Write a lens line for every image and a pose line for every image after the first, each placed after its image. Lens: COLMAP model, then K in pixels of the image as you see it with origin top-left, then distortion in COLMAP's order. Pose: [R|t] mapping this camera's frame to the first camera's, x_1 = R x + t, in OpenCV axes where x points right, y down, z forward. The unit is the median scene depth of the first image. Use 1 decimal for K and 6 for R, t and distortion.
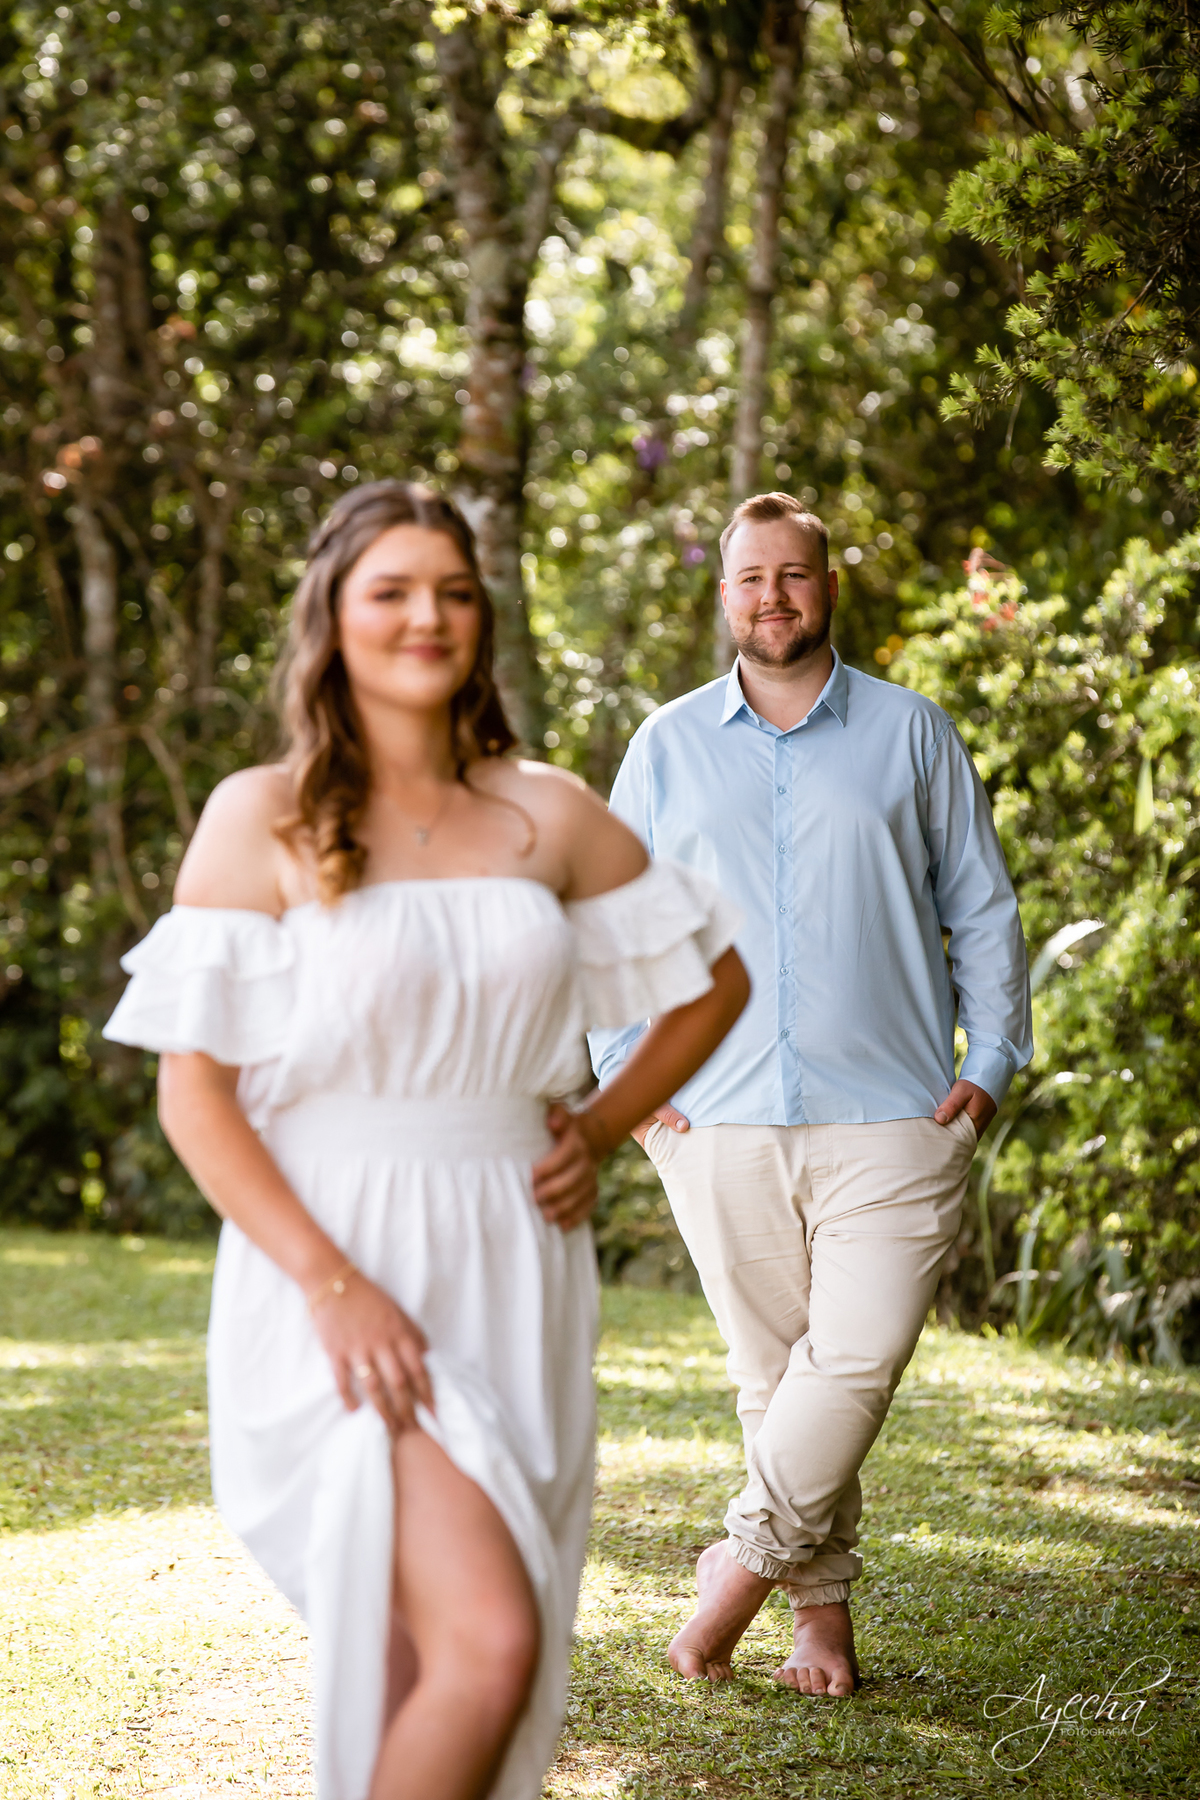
lens RADIAL K [[9995.3, 0, 555.3], [0, 9995.3, 919.7], [0, 0, 1]] dist [1.282583, 15.145336]
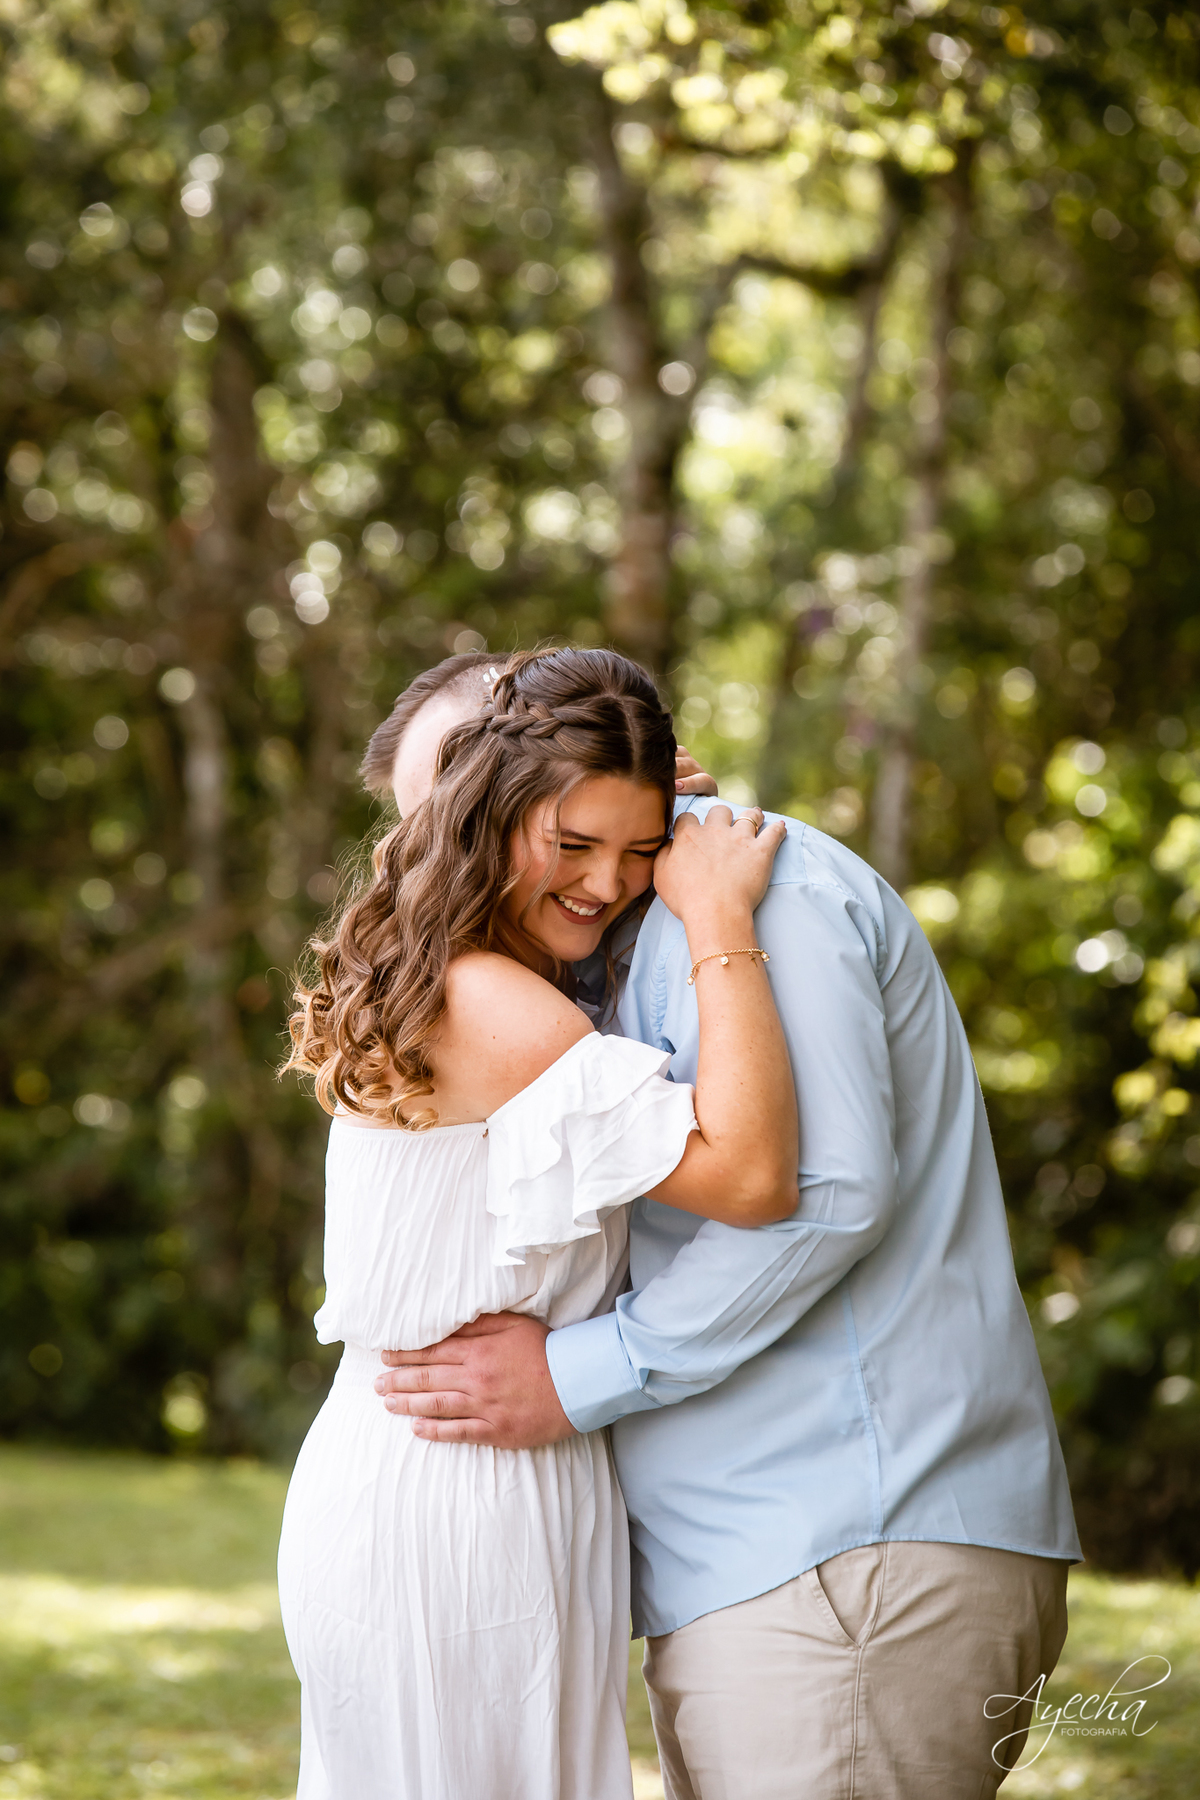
lens RADIAL K [[10053.2, 0, 560.7], [0, 10053.2, 899.1], [0, 0, 1]] dist [1.295809, 2.907723]
pose [[0.999976, 0.006677, 0.001661, -0.018422], [-0.006640, 0.999755, -0.021138, -0.001331], [-0.001802, 0.021127, 0.999775, 0.083743]]
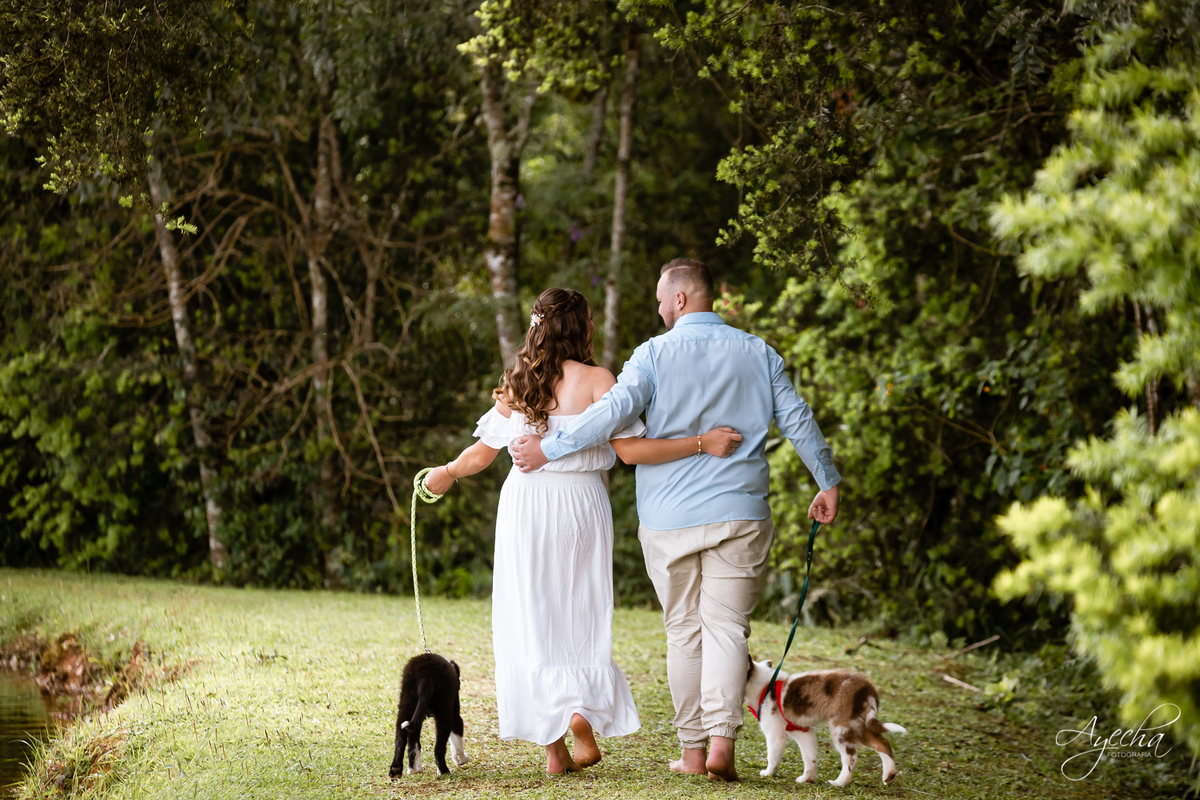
lens RADIAL K [[5653.5, 0, 599.2], [0, 5653.5, 368.2], [0, 0, 1]] dist [0.555755, 5.224128]
pose [[0.999739, -0.009081, 0.020971, -0.013997], [0.009460, 0.999793, -0.018033, 0.006393], [-0.020803, 0.018226, 0.999617, -0.292969]]
